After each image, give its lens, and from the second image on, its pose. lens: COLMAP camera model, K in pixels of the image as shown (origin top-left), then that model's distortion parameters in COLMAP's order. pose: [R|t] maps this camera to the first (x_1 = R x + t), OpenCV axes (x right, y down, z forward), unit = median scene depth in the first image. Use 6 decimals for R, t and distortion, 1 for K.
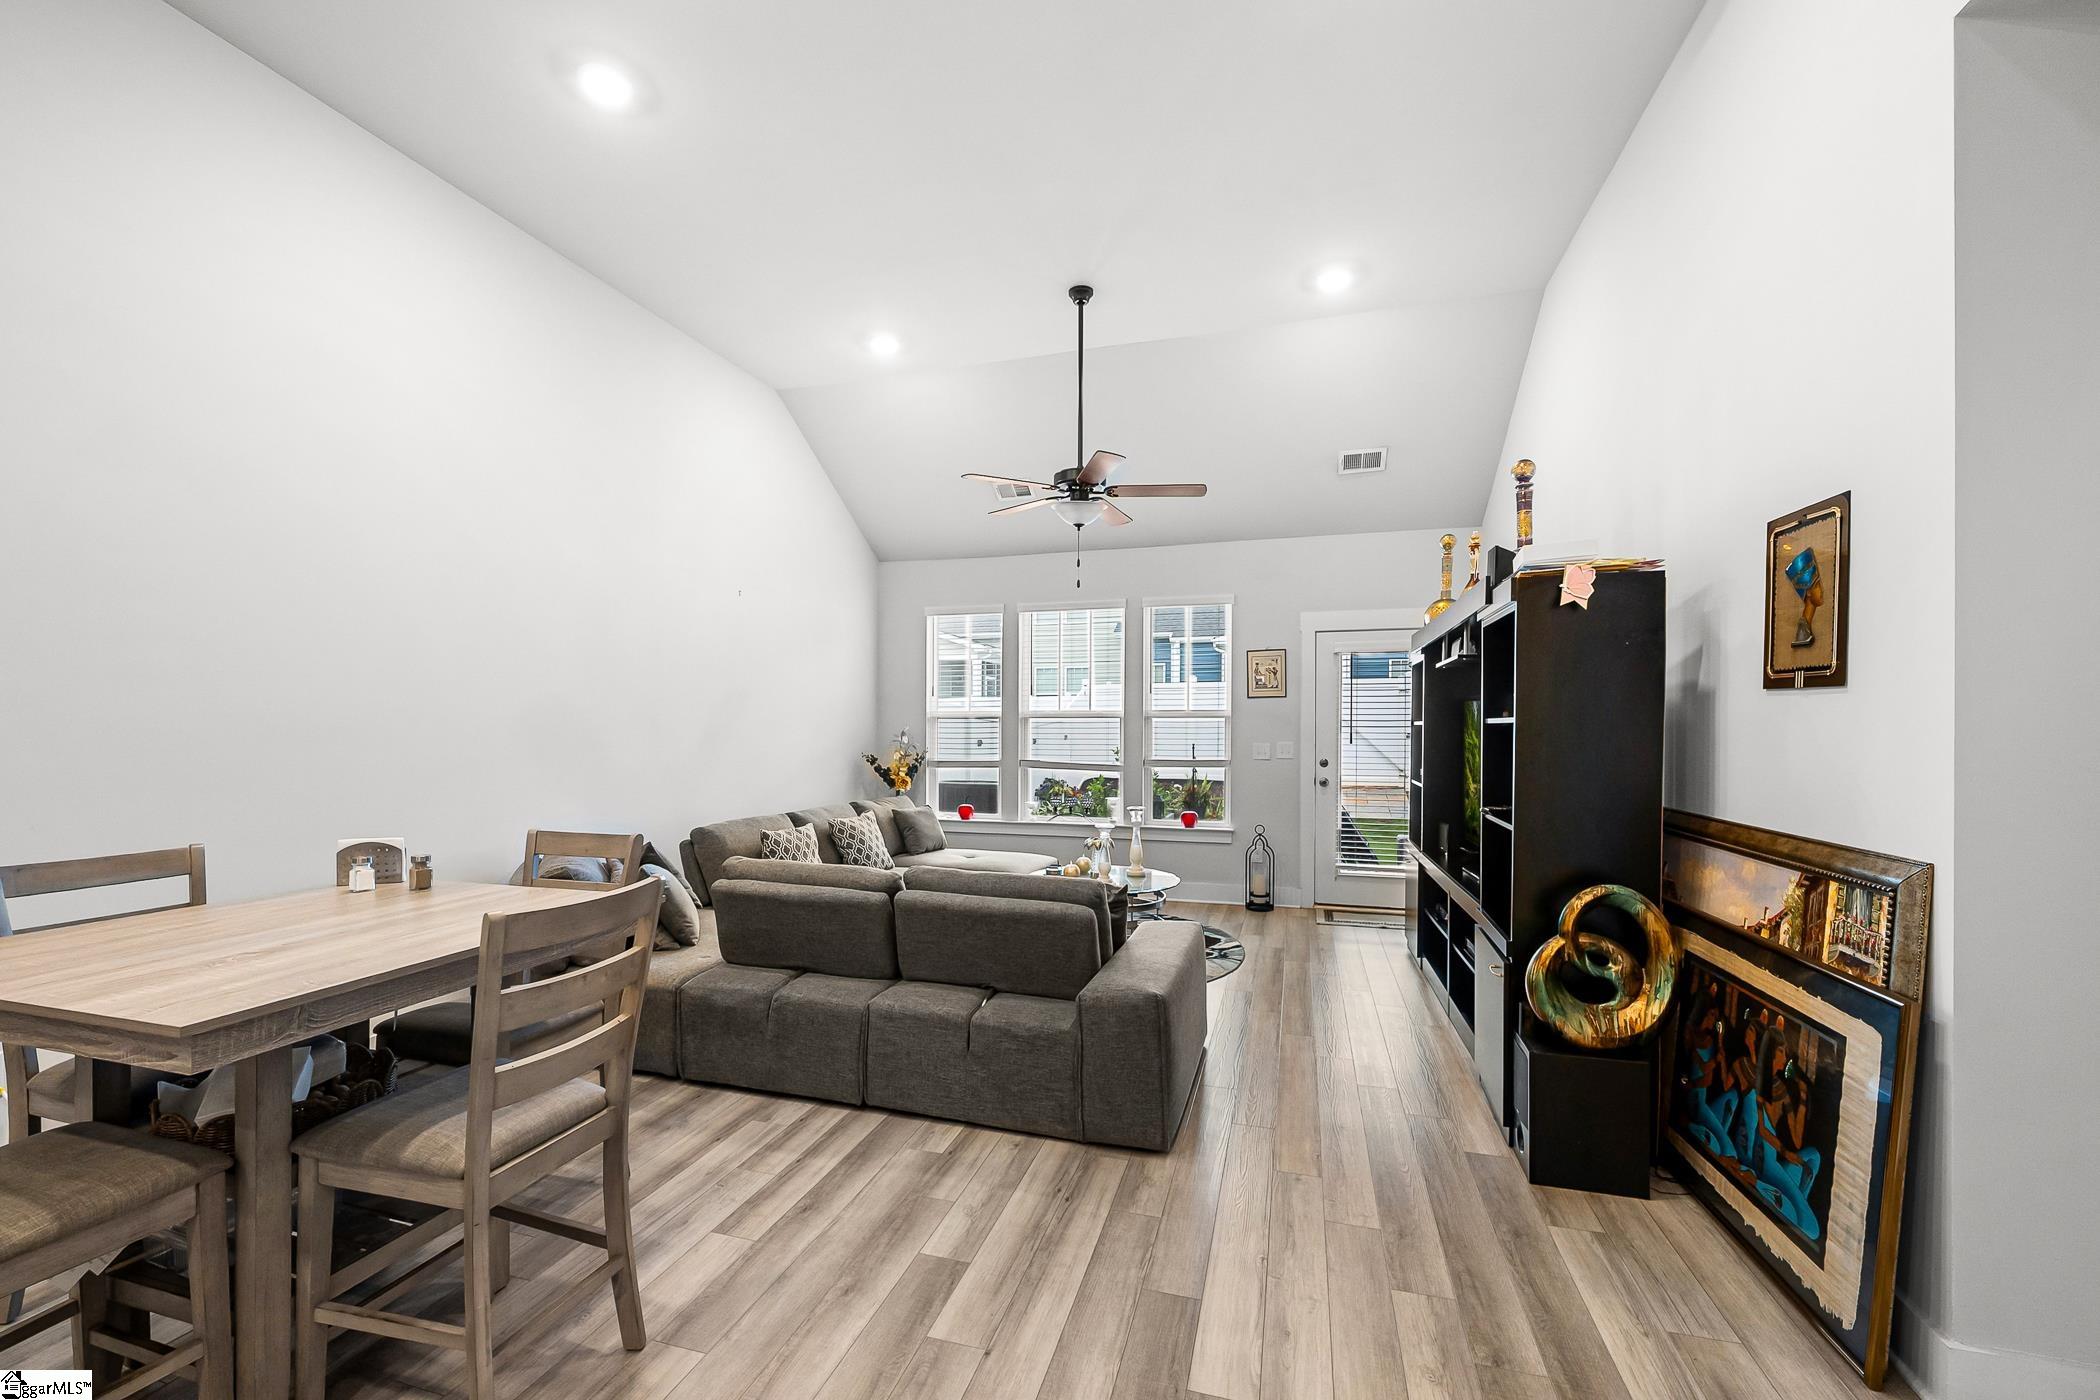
lens RADIAL K [[846.4, 0, 1041.5], [0, 846.4, 731.8], [0, 0, 1]] dist [-0.000348, -0.000008]
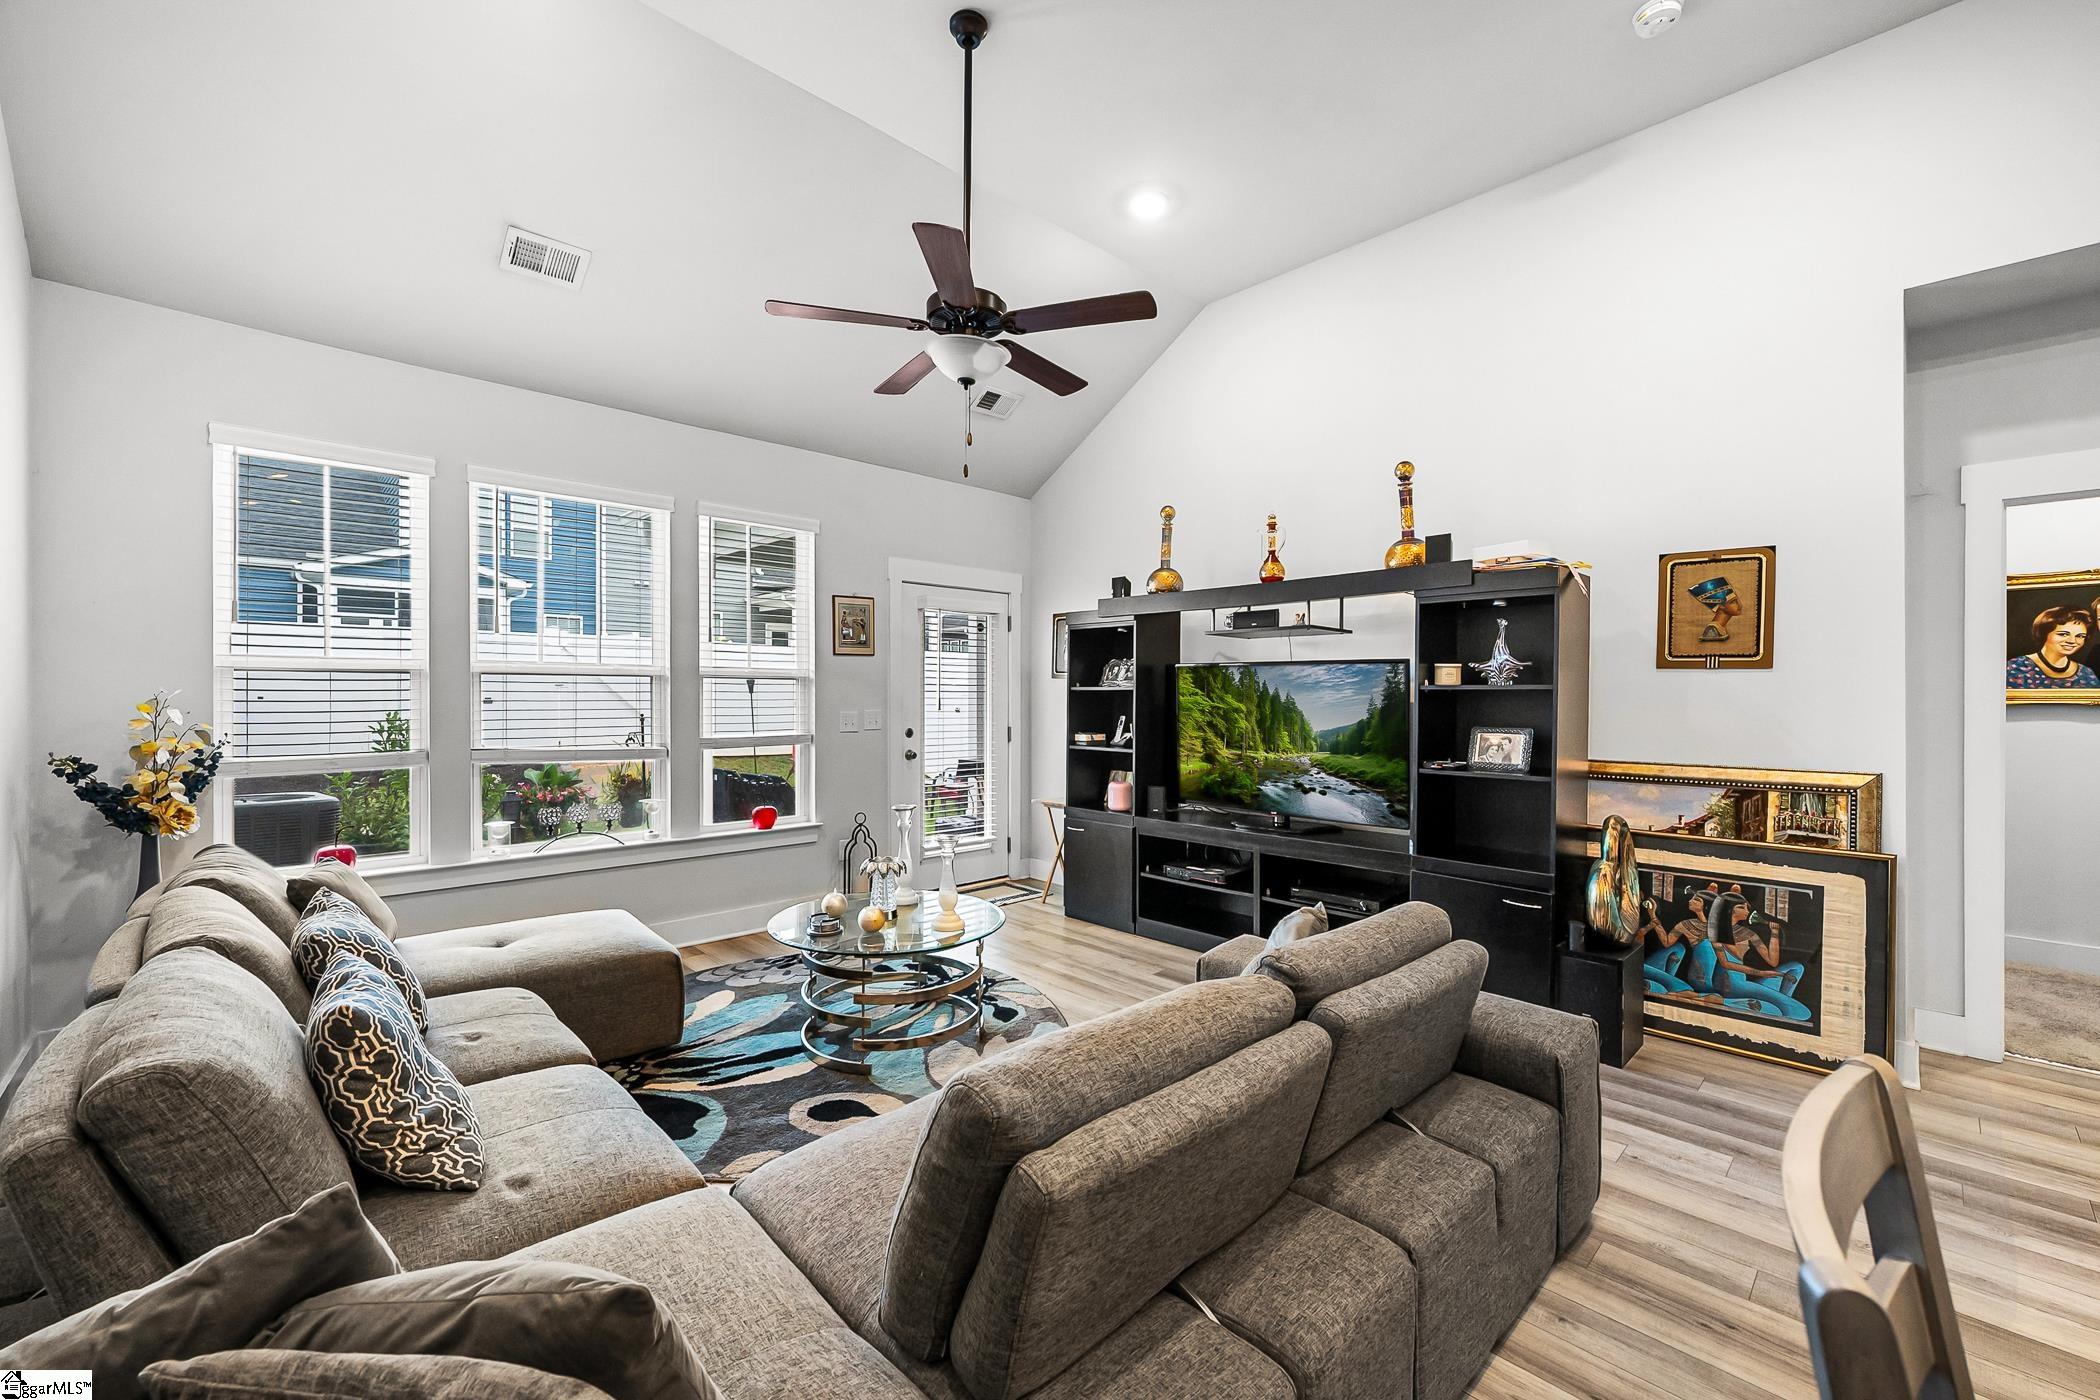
lens RADIAL K [[846.4, 0, 1054.7], [0, 846.4, 691.7], [0, 0, 1]] dist [-0.000348, -0.000008]
pose [[0.494069, 0.004237, 0.869413, -0.755441], [0.001532, 0.999982, -0.005744, -0.000985], [-0.869422, 0.004170, 0.494053, 0.951274]]
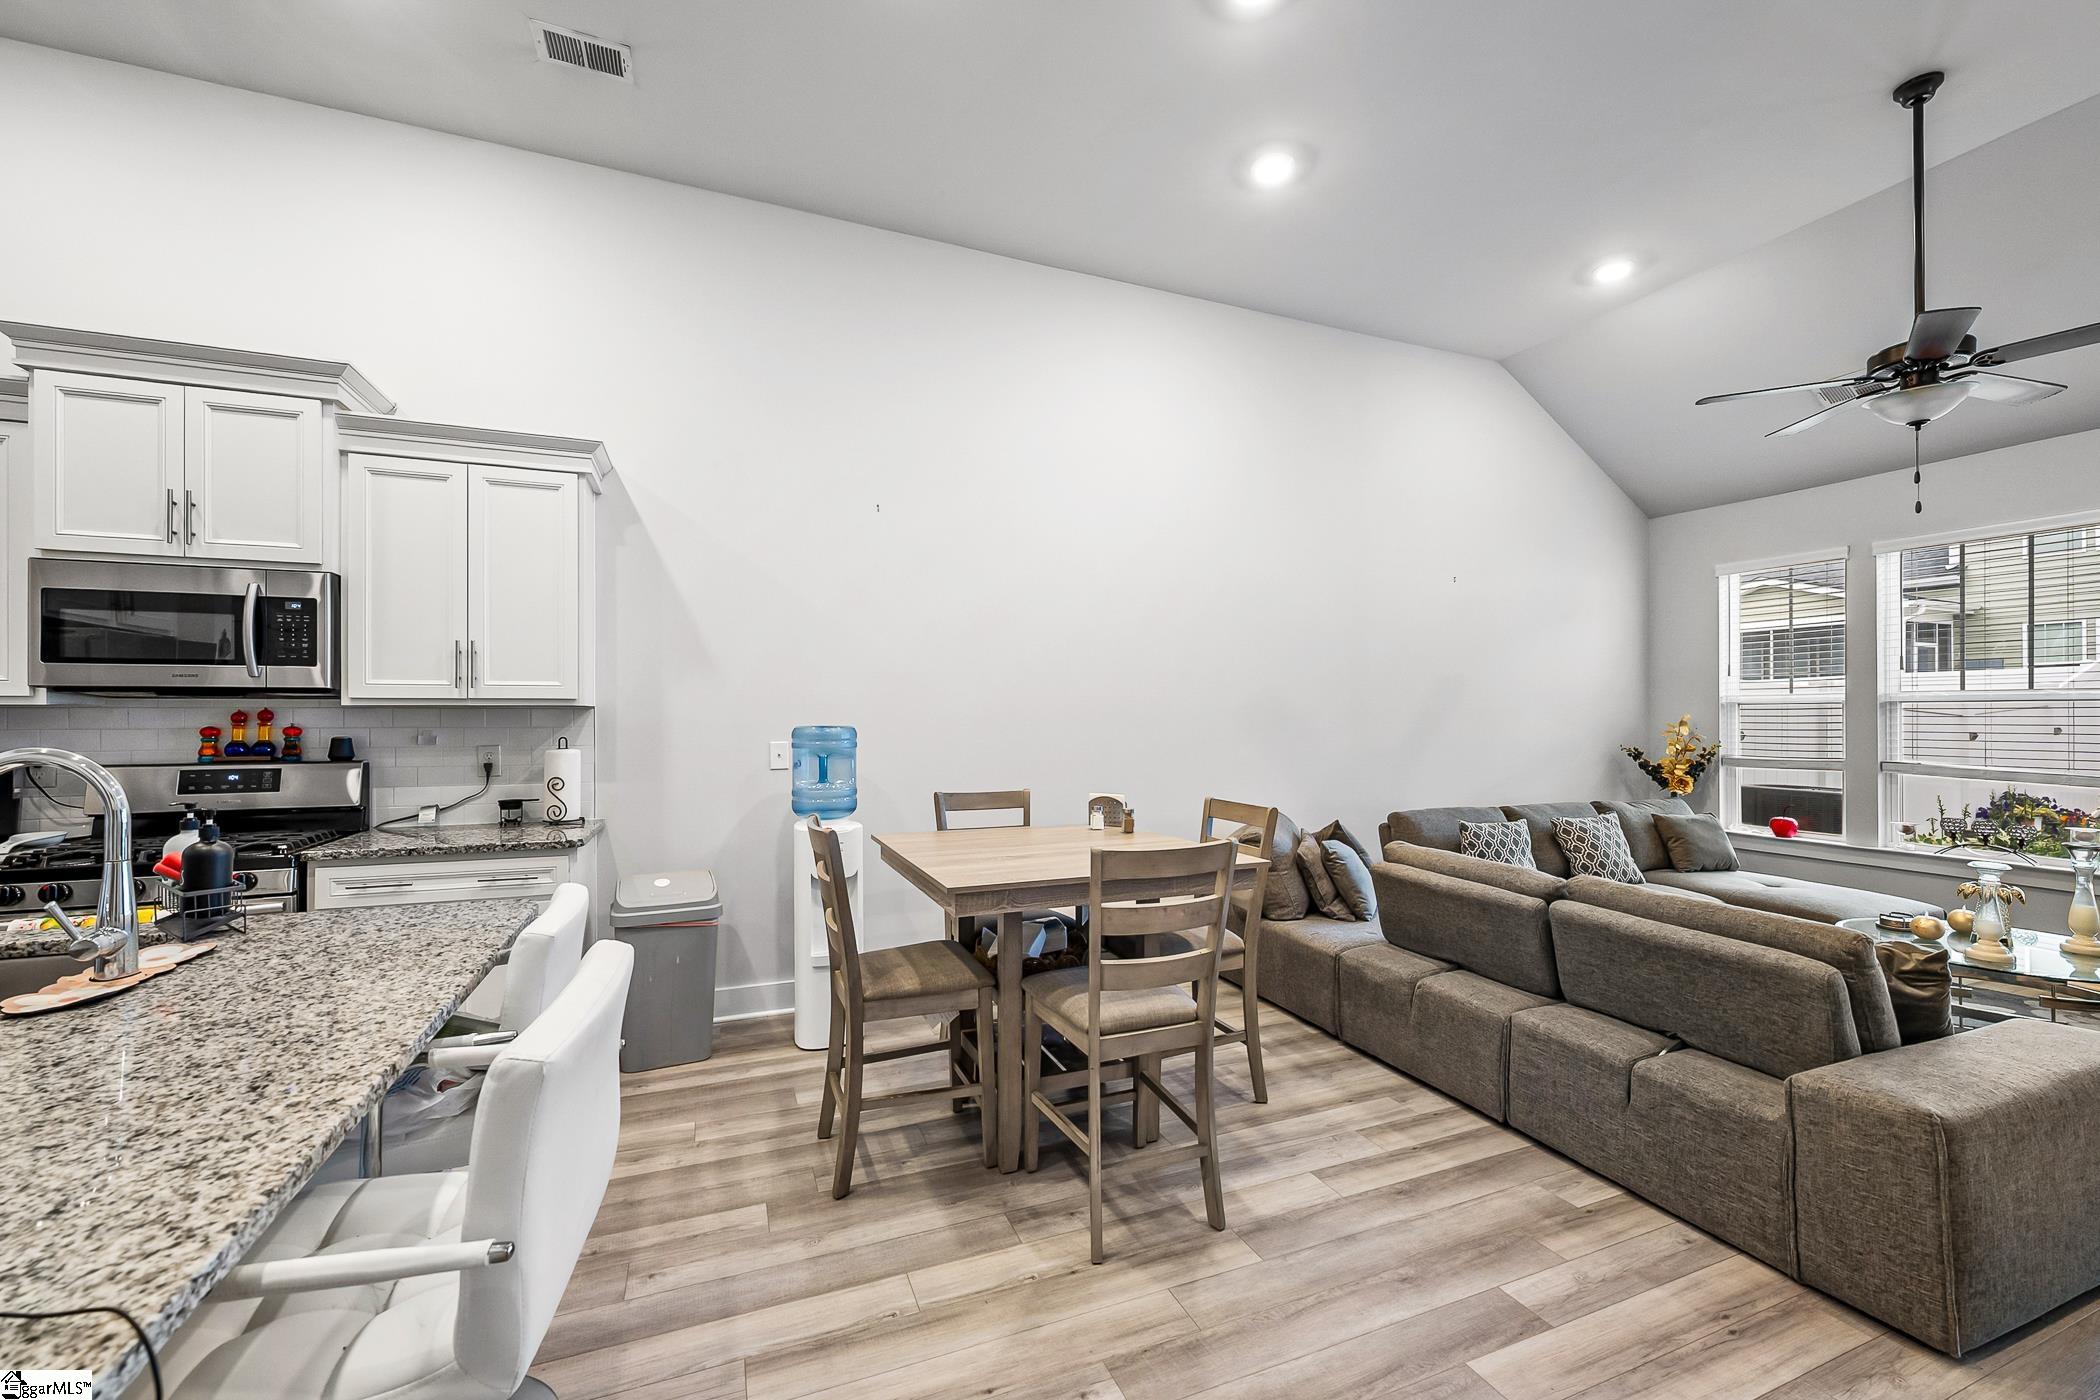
lens RADIAL K [[846.4, 0, 1049.4], [0, 846.4, 709.3], [0, 0, 1]] dist [-0.000348, -0.000008]
pose [[0.629868, -0.004338, -0.776690, 0.198564], [-0.005080, 0.999940, -0.009704, -0.000148], [0.776686, 0.010058, 0.629808, 0.027391]]
